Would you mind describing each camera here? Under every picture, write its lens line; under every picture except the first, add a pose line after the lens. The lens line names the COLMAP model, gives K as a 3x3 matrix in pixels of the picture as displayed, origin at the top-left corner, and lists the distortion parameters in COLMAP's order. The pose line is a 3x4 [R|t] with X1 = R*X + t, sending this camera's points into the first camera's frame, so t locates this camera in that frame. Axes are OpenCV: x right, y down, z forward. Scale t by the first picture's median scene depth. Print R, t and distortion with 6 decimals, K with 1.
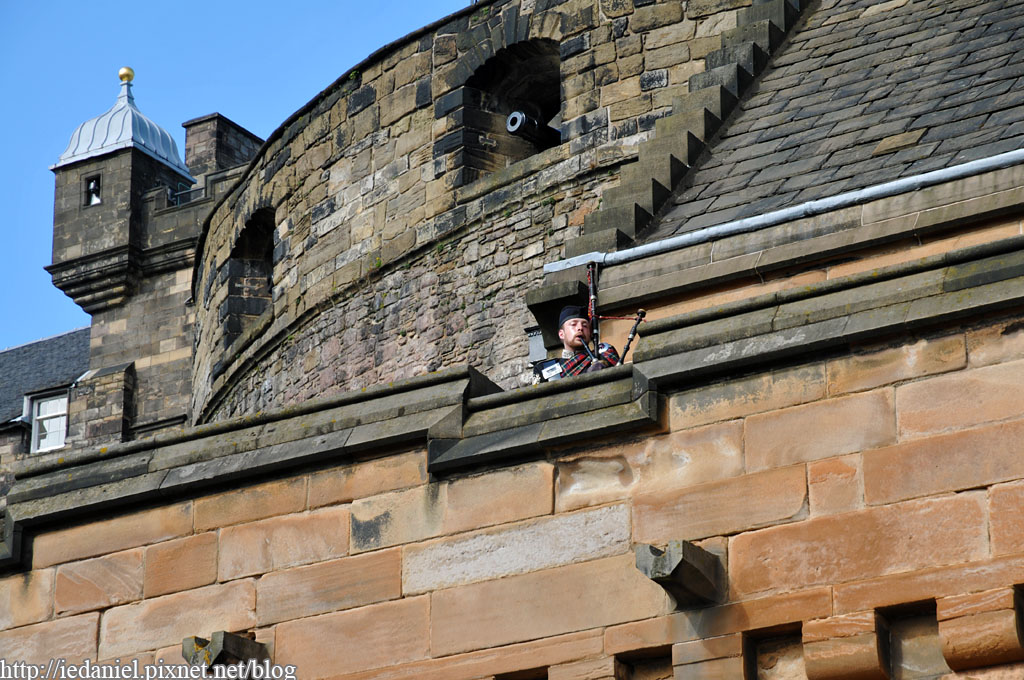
lens RADIAL K [[3718.1, 0, 513.9], [0, 3718.1, 341.3], [0, 0, 1]] dist [0.612473, 0.000000]
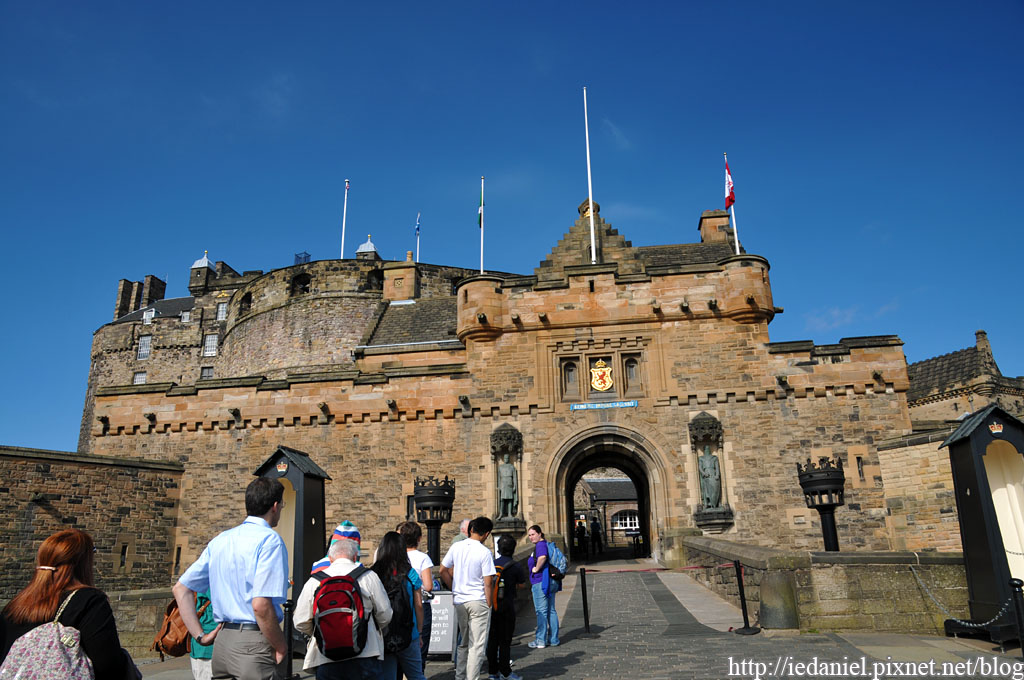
lens RADIAL K [[722.1, 0, 518.7], [0, 722.1, 350.4], [0, 0, 1]] dist [-0.103419, 0.051193]
pose [[0.919265, 0.106698, 0.378903, -0.098863], [-0.130778, 0.990671, 0.038313, -0.047176], [-0.371280, -0.084772, 0.924643, -0.157705]]
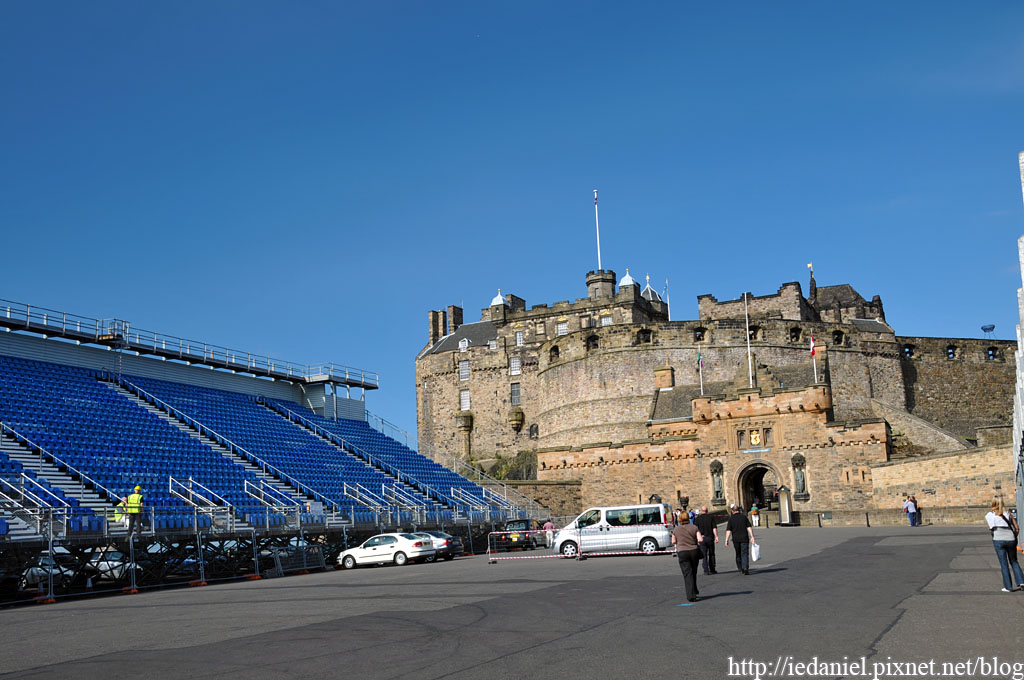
lens RADIAL K [[1026.1, 0, 541.0], [0, 1026.1, 369.6], [0, 0, 1]] dist [0.082863, 0.000000]
pose [[0.991989, -0.011972, 0.125756, -0.418602], [-0.012371, 0.981507, 0.191026, -0.451672], [-0.125717, -0.191052, 0.973496, -1.312744]]
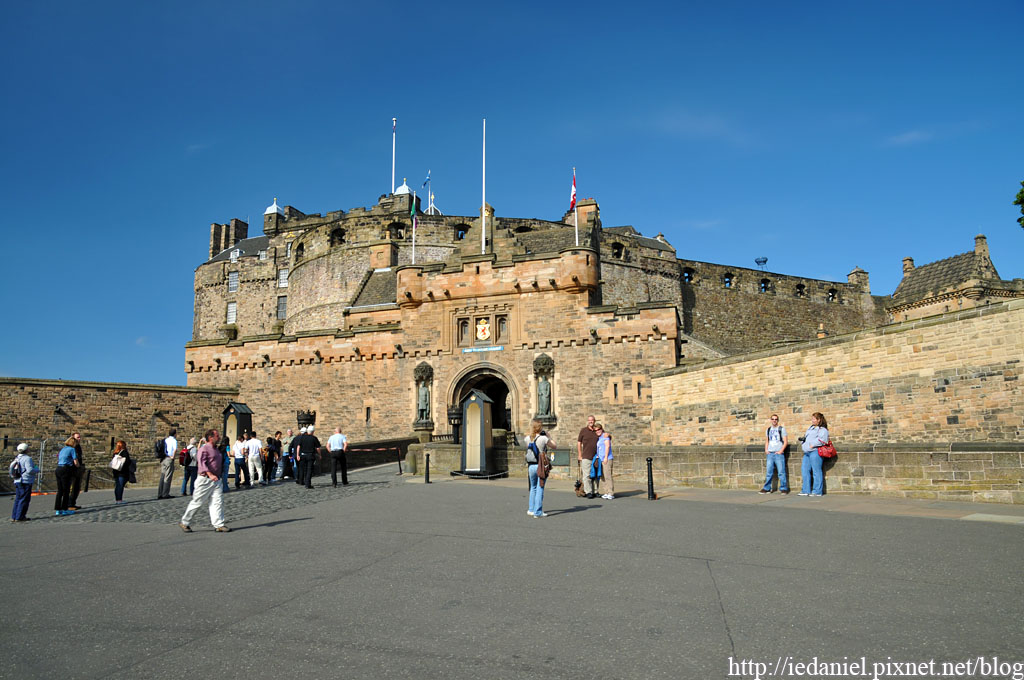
lens RADIAL K [[722.1, 0, 502.6], [0, 722.1, 347.1], [0, 0, 1]] dist [-0.103419, 0.051193]
pose [[0.970412, 0.029078, 0.239697, -0.018218], [-0.078723, 0.976579, 0.200239, -0.157740], [-0.228261, -0.213184, 0.949973, -0.464532]]
